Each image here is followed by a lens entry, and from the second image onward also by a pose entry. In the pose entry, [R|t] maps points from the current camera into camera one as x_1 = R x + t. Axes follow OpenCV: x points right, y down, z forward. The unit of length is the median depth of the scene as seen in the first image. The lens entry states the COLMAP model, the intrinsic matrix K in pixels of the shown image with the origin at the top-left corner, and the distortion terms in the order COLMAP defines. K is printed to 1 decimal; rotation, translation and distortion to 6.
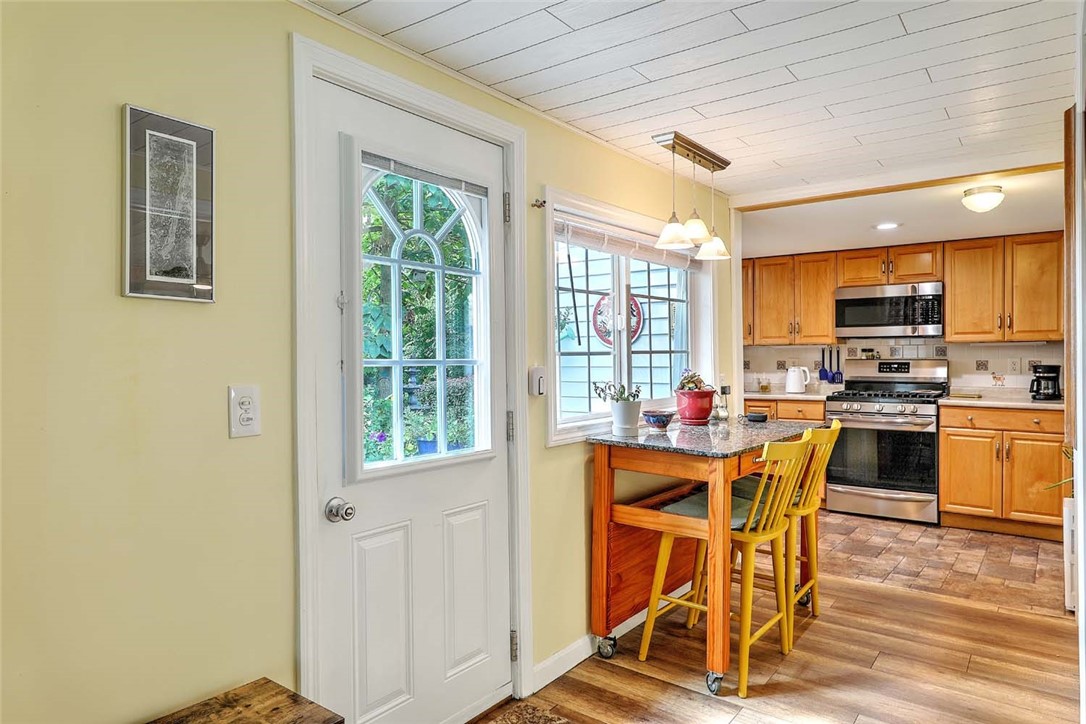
lens RADIAL K [[703.3, 0, 533.4], [0, 703.3, 362.3], [0, 0, 1]] dist [0.014212, -0.004386]
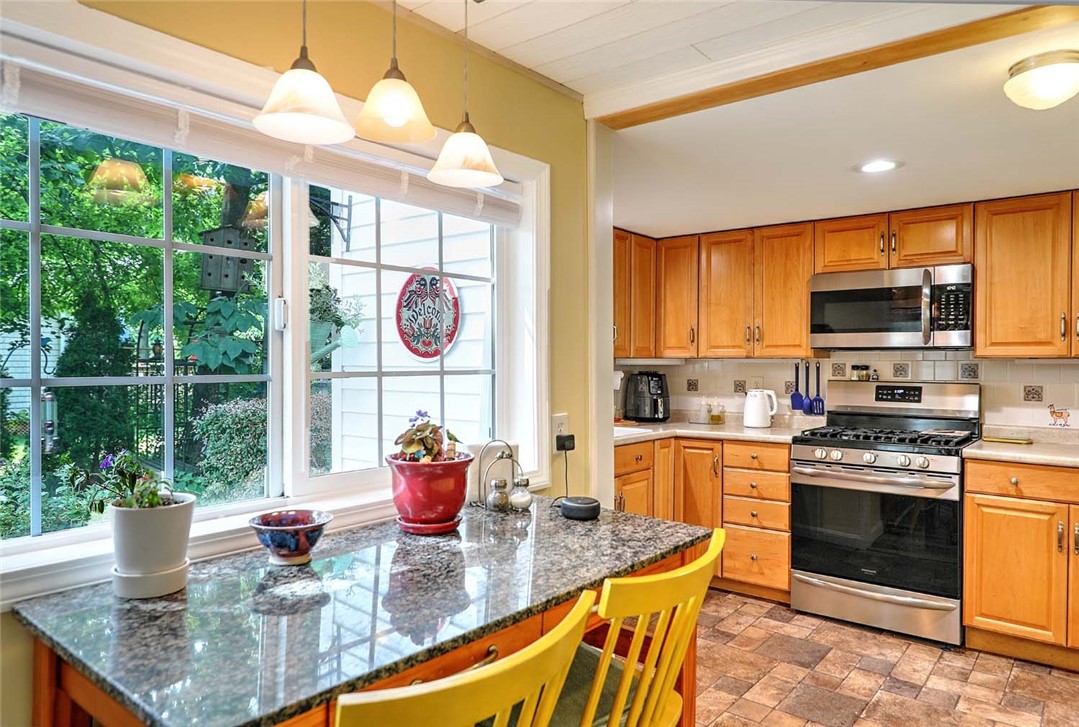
lens RADIAL K [[698.8, 0, 542.6], [0, 698.8, 365.6], [0, 0, 1]] dist [0.014212, -0.004386]
pose [[0.999395, 0.010772, -0.033066, 0.209987], [-0.010877, 0.999936, -0.002972, -0.014928], [0.033031, 0.003330, 0.999449, 0.347715]]
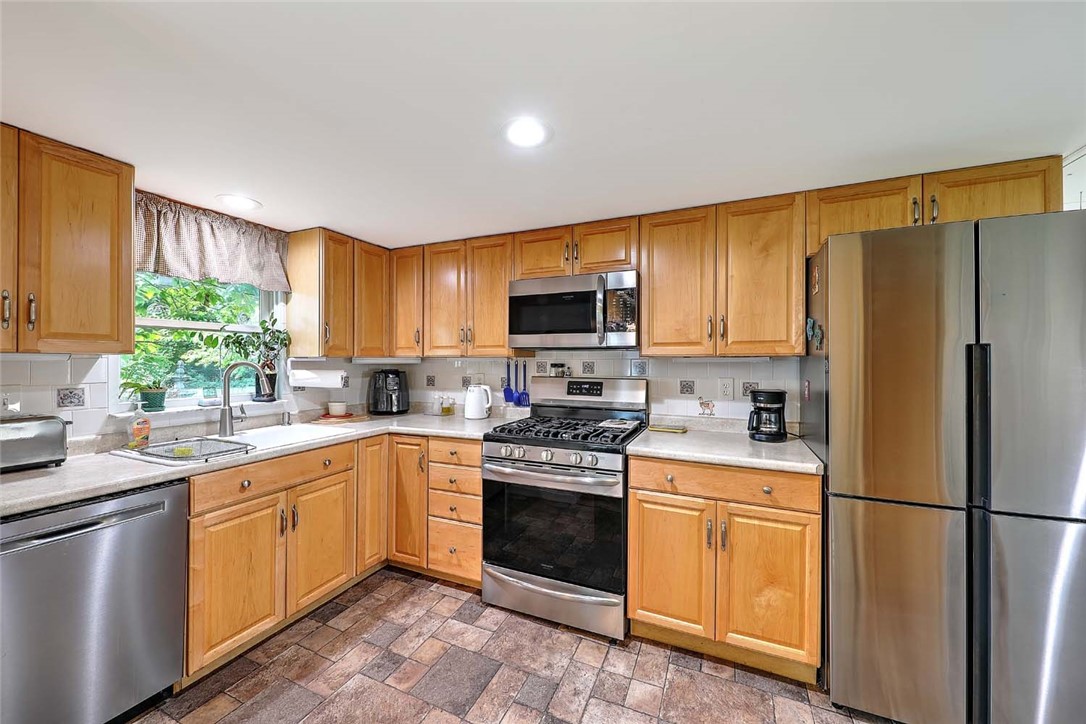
lens RADIAL K [[385.2, 0, 547.2], [0, 385.2, 359.7], [0, 0, 1]] dist [0.000506, 0.000037]
pose [[0.976151, 0.006751, 0.216987, 0.410301], [-0.005190, 0.999956, -0.007760, -0.022036], [-0.217030, 0.006449, 0.976144, 0.647868]]
